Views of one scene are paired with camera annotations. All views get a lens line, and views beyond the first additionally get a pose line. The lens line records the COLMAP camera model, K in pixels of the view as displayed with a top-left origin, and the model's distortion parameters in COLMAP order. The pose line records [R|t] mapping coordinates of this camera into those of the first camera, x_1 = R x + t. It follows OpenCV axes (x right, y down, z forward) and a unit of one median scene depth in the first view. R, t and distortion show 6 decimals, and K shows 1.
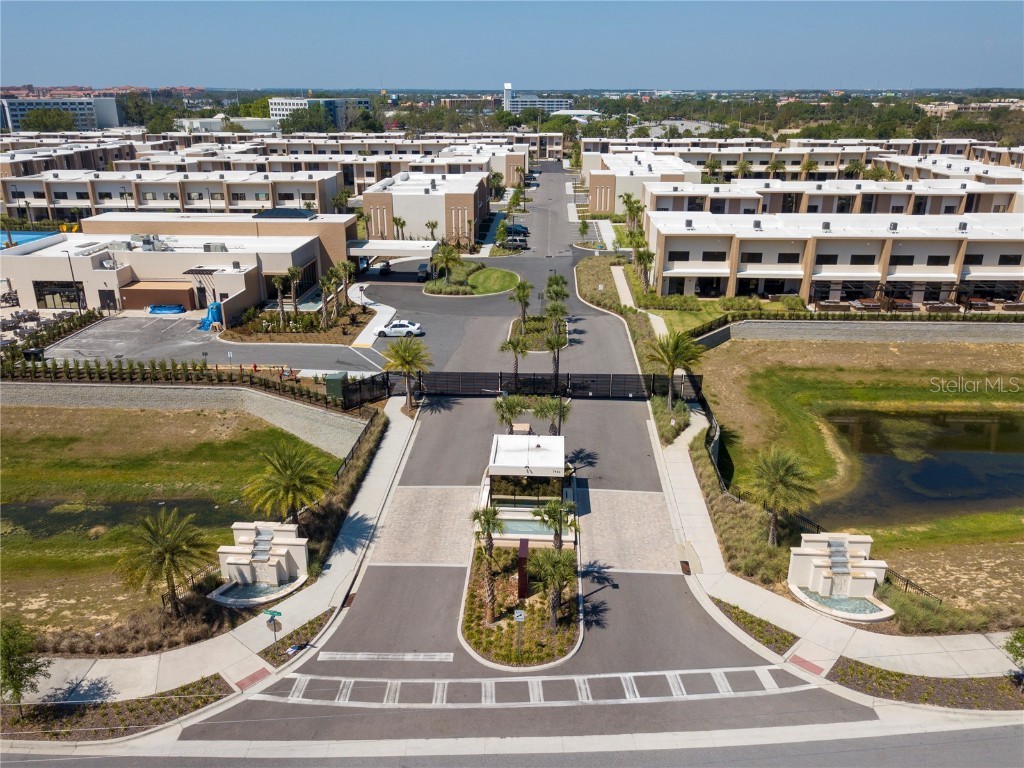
lens RADIAL K [[811.9, 0, 512.0], [0, 811.9, 384.0], [0, 0, 1]] dist [-0.006266, -0.002938]
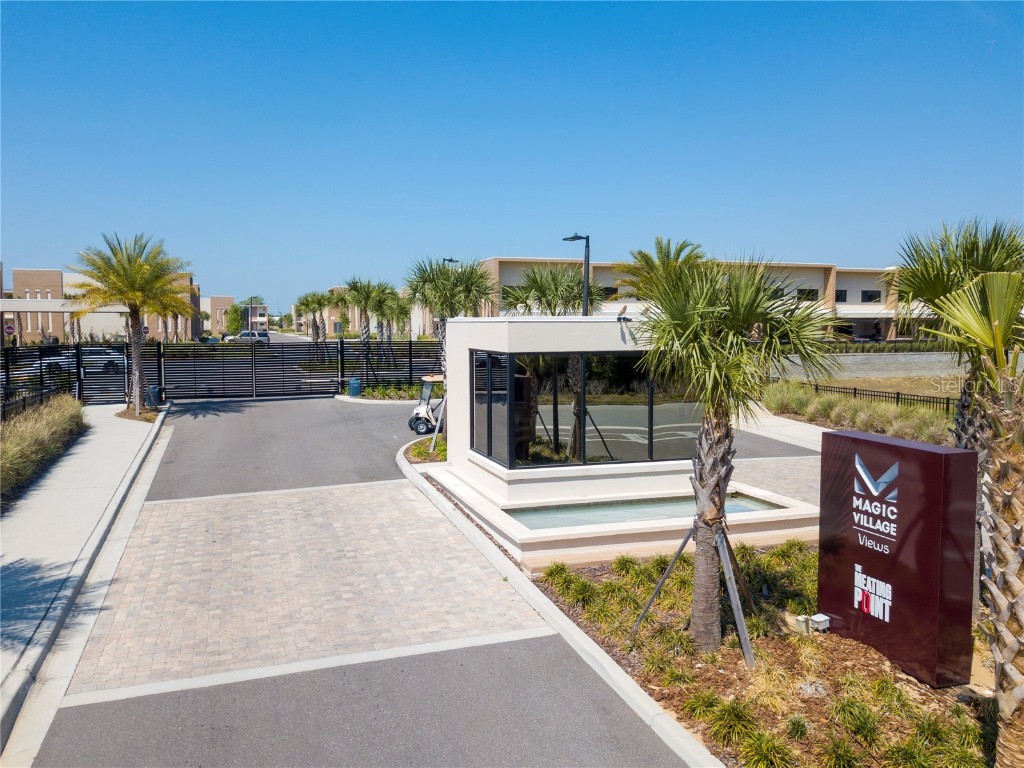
lens RADIAL K [[811.9, 0, 512.0], [0, 811.9, 384.0], [0, 0, 1]] dist [-0.006266, -0.002938]
pose [[0.927033, -0.022350, 0.374313, -0.136901], [0.121633, 0.962171, -0.243787, 0.193272], [-0.354705, 0.271527, 0.894683, 0.713572]]
